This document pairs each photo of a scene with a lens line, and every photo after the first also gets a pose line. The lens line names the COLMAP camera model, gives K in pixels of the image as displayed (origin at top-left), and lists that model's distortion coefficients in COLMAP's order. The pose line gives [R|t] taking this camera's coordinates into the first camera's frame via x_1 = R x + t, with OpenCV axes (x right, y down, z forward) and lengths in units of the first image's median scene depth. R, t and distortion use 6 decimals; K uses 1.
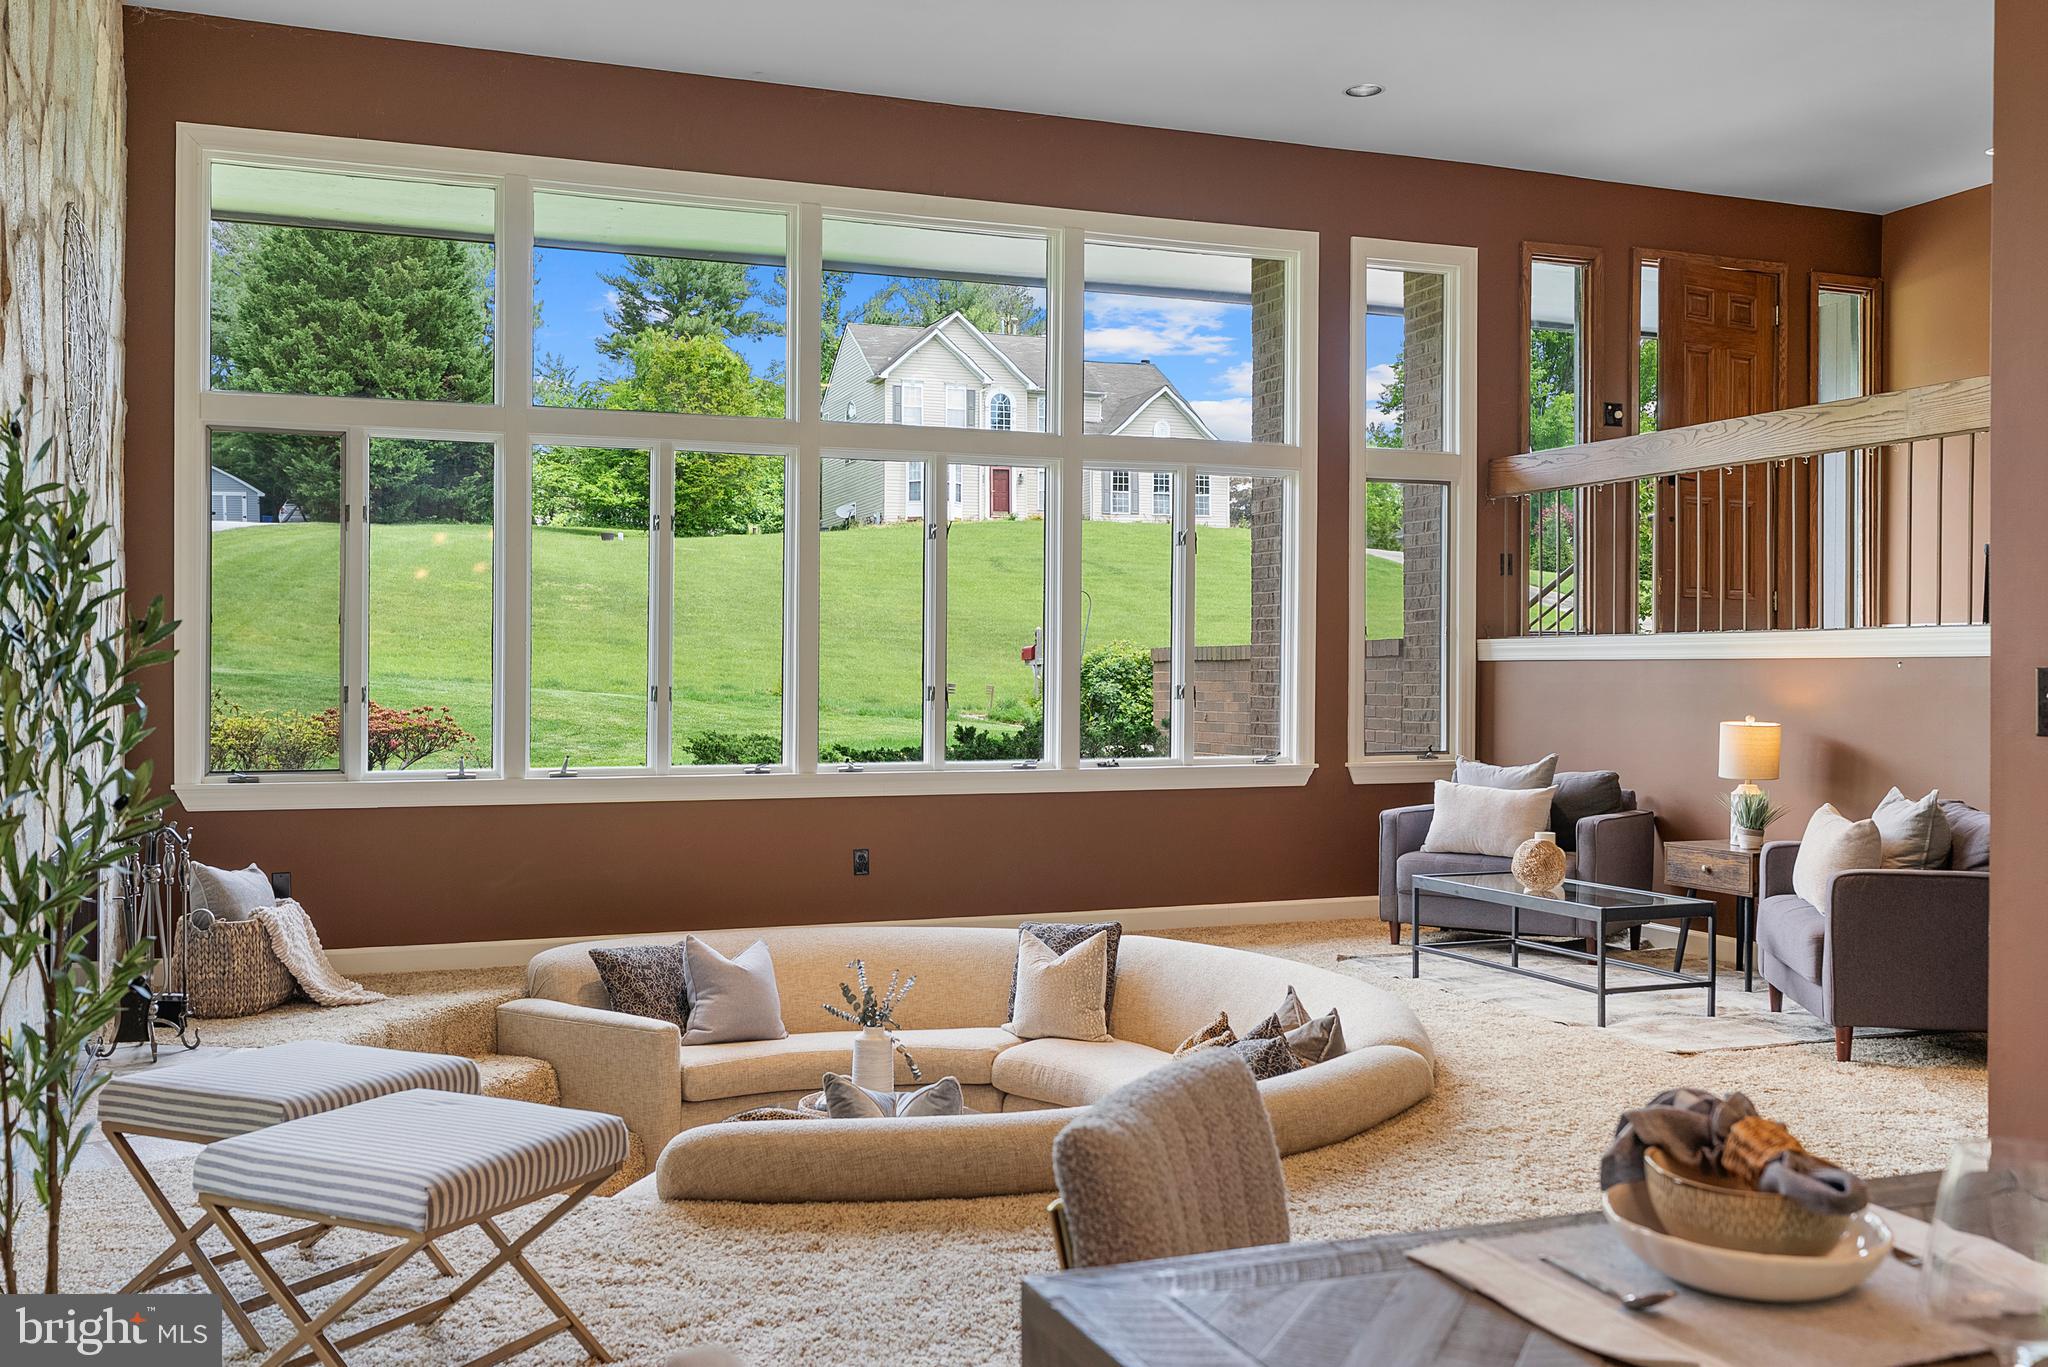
lens RADIAL K [[1839.6, 0, 1007.1], [0, 1839.6, 685.6], [0, 0, 1]] dist [-0.007792, 0.026896]
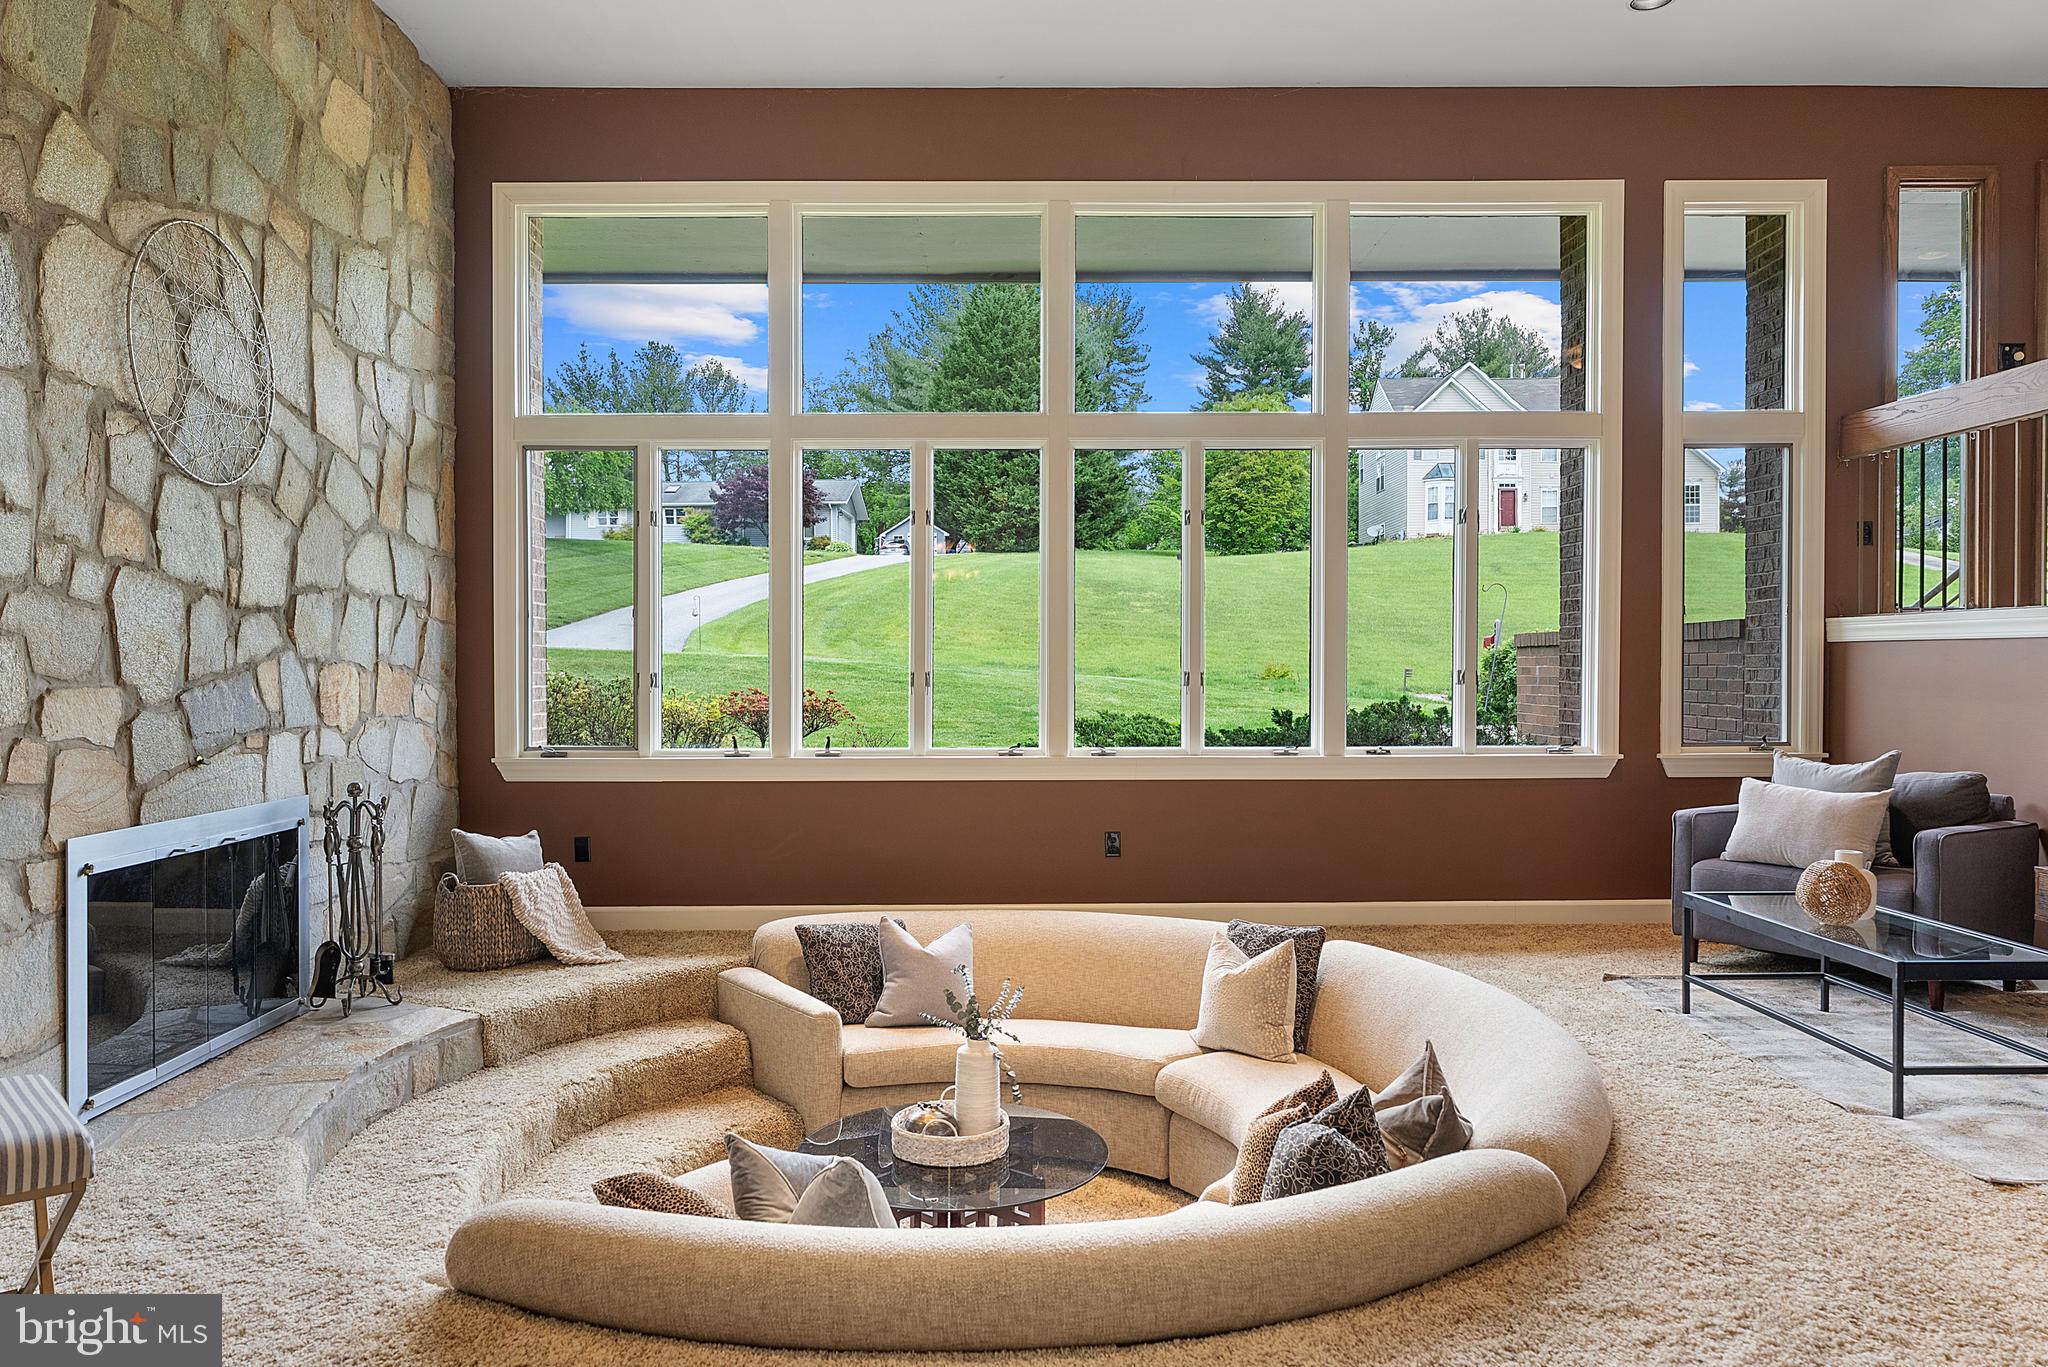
lens RADIAL K [[1395.4, 0, 1024.6], [0, 1395.4, 681.5], [0, 0, 1]] dist [-0.004916, 0.005273]
pose [[0.937095, 0.000692, -0.349074, 0.129021], [0.002009, 0.999971, 0.007376, -0.000101], [0.349069, -0.007613, 0.937066, 0.231244]]
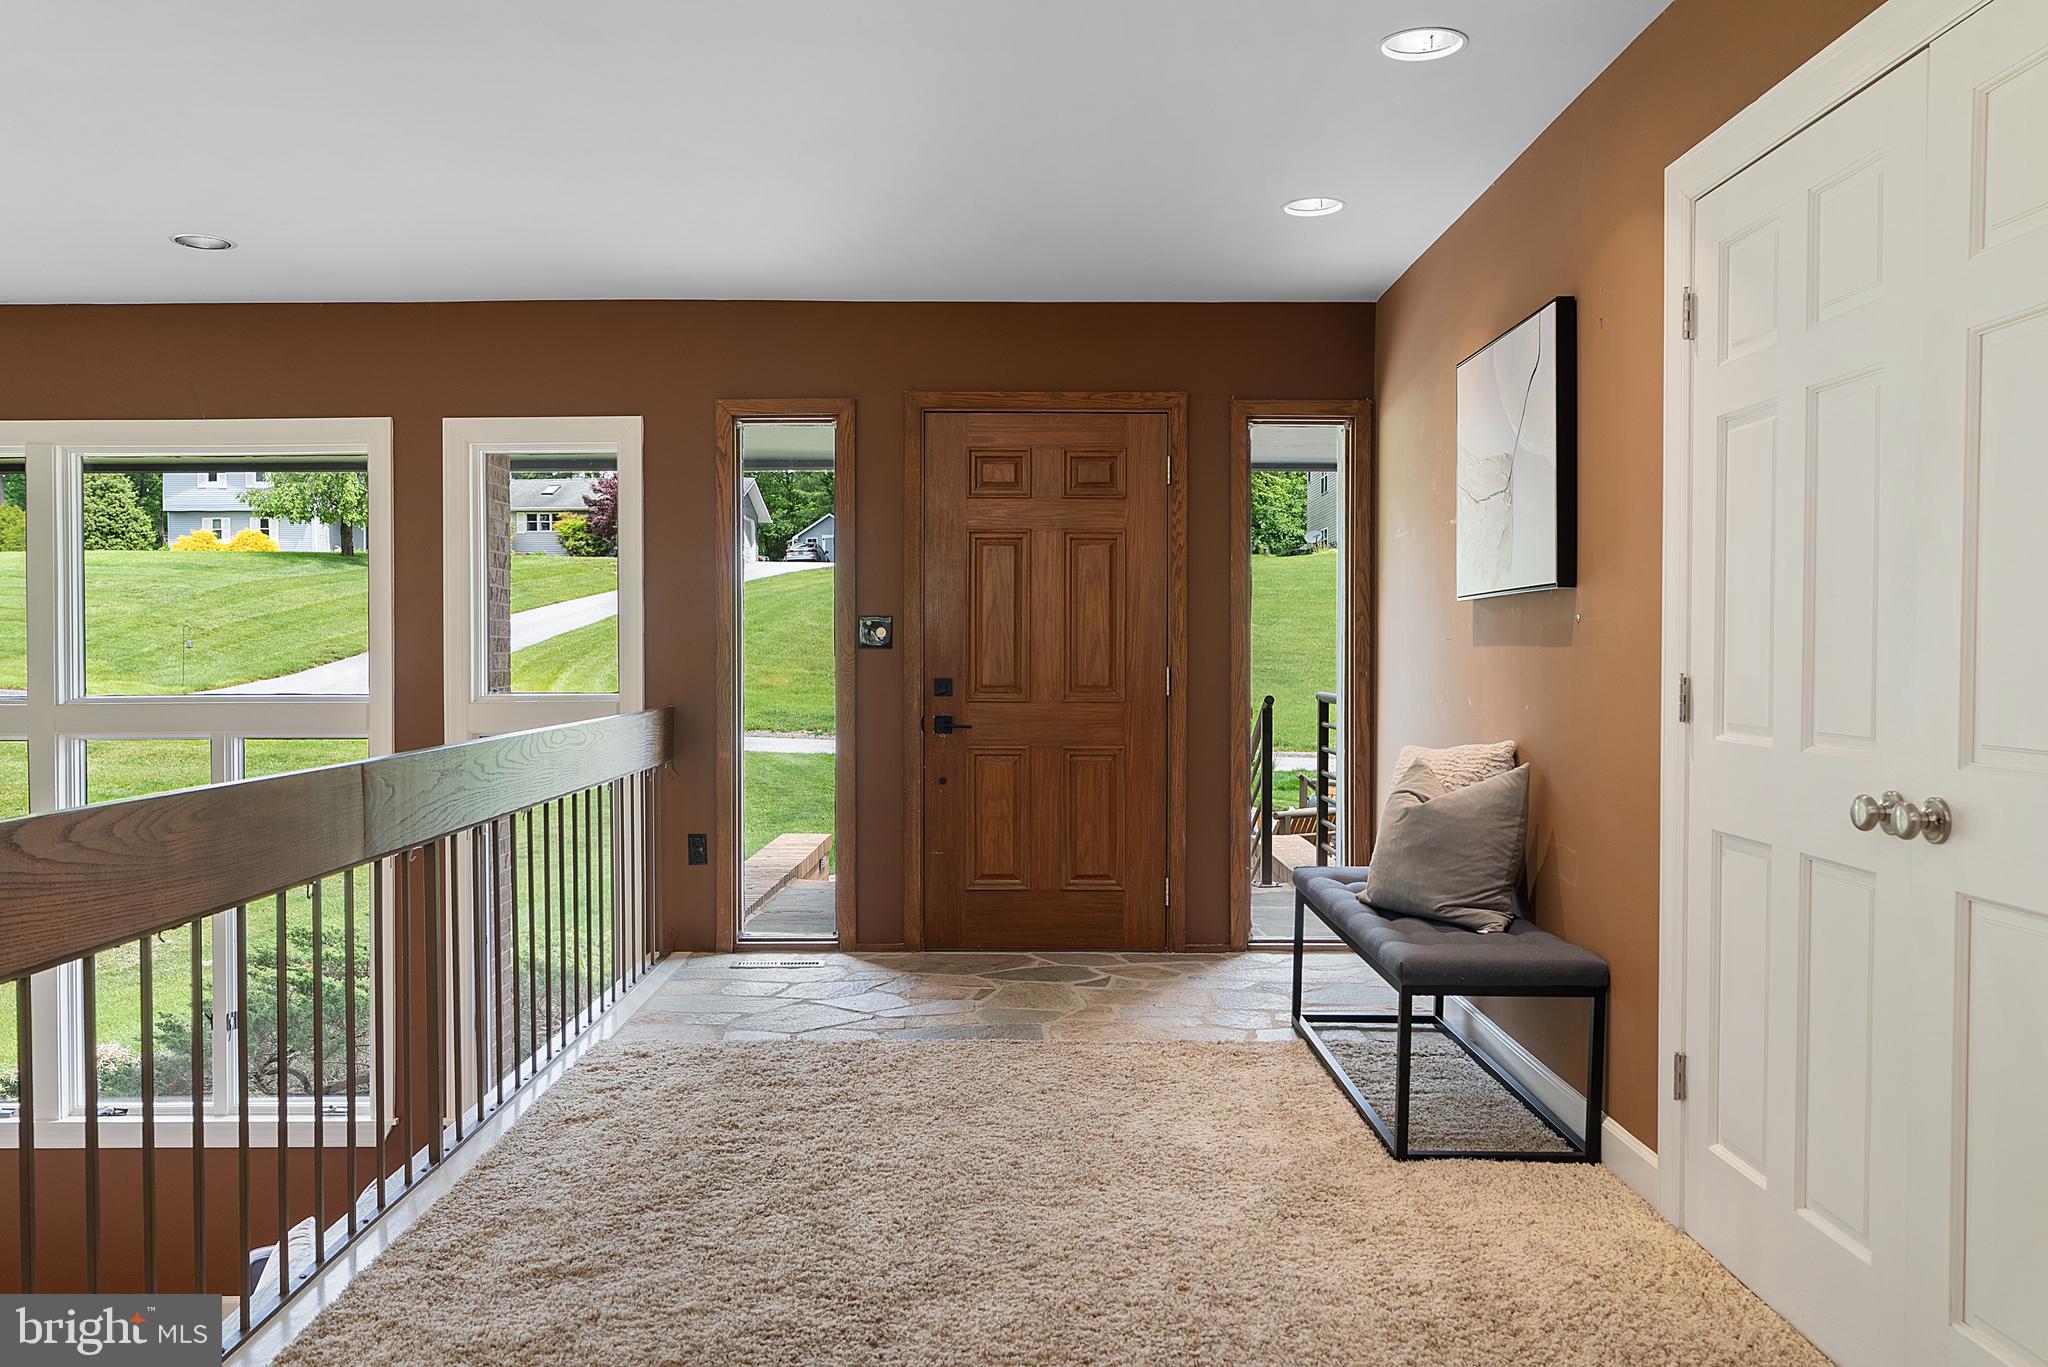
lens RADIAL K [[1501.0, 0, 1025.9], [0, 1501.0, 678.2], [0, 0, 1]] dist [-0.003055, 0.001653]
pose [[0.928511, 0.006151, -0.371254, 0.622863], [-0.000669, 0.999889, 0.014891, -0.145917], [0.371305, -0.013578, 0.928412, 0.515235]]
